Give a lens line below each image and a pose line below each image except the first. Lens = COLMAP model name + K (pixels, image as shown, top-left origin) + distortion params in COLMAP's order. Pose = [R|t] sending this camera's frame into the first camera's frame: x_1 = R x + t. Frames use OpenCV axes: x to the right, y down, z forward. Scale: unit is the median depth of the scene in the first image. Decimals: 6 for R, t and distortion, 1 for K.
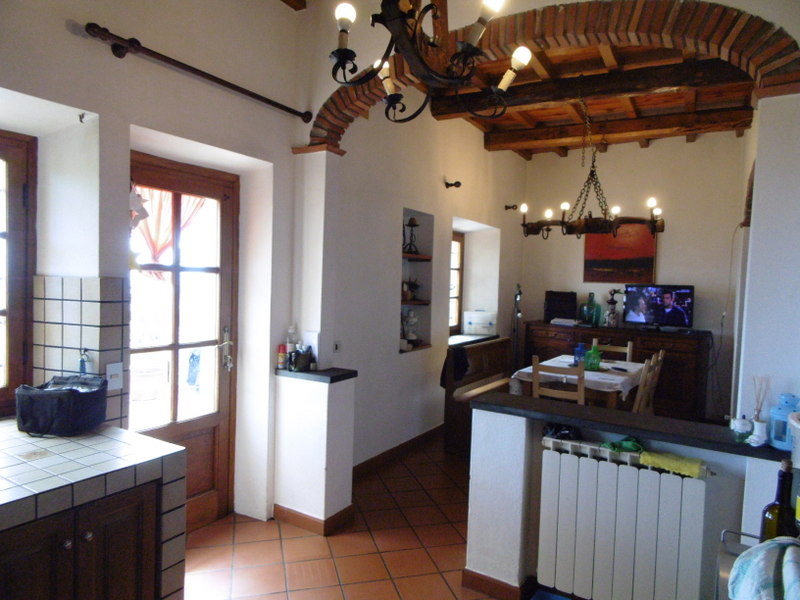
lens RADIAL K [[528.0, 0, 397.2], [0, 528.0, 299.2], [0, 0, 1]] dist [0.012287, -0.004226]
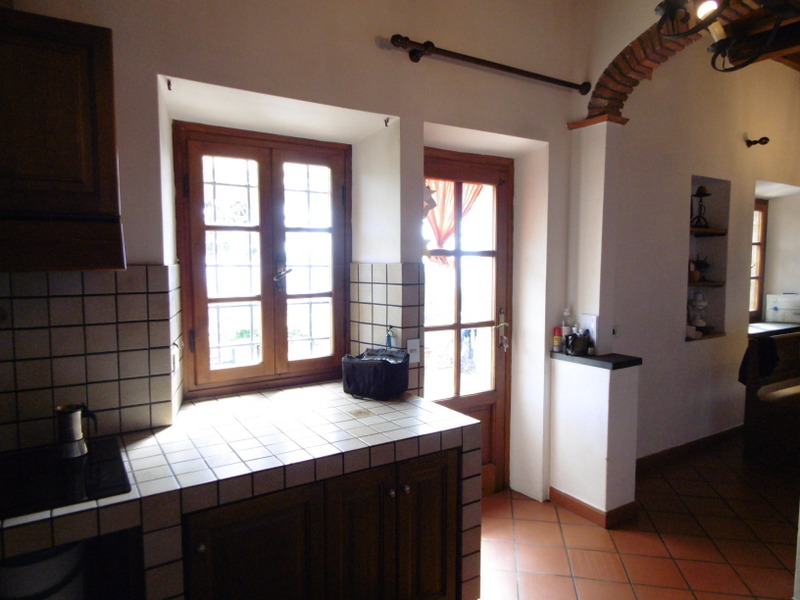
lens RADIAL K [[528.0, 0, 397.2], [0, 528.0, 299.2], [0, 0, 1]] dist [0.012287, -0.004226]
pose [[0.897831, 0.003871, -0.440322, -0.053528], [0.009530, 0.999556, 0.028219, 0.003087], [0.440236, -0.029532, 0.897396, -0.010567]]
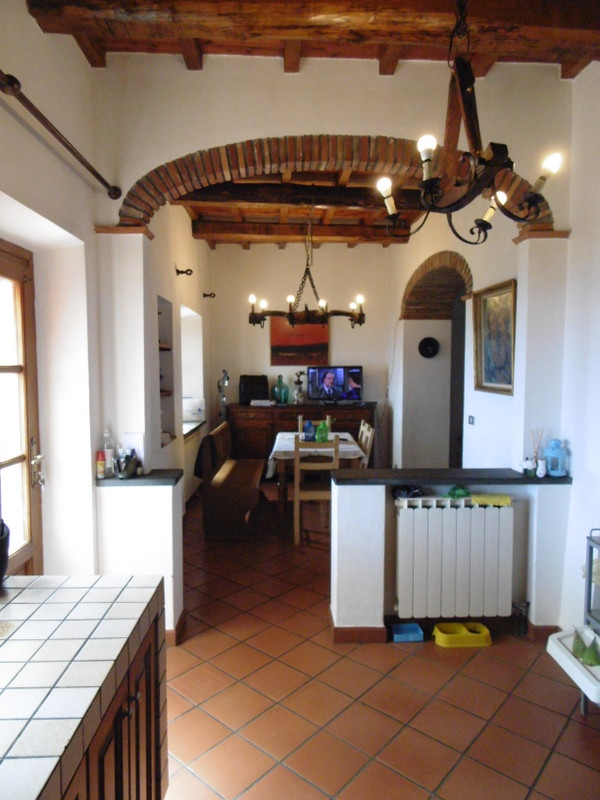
lens RADIAL K [[528.0, 0, 299.3], [0, 528.0, 395.7], [0, 0, 1]] dist [0.012287, -0.004226]
pose [[0.835187, -0.064083, 0.546220, -0.421333], [0.048926, 0.997908, 0.042266, -0.027674], [-0.547785, -0.008575, 0.836575, 0.085511]]
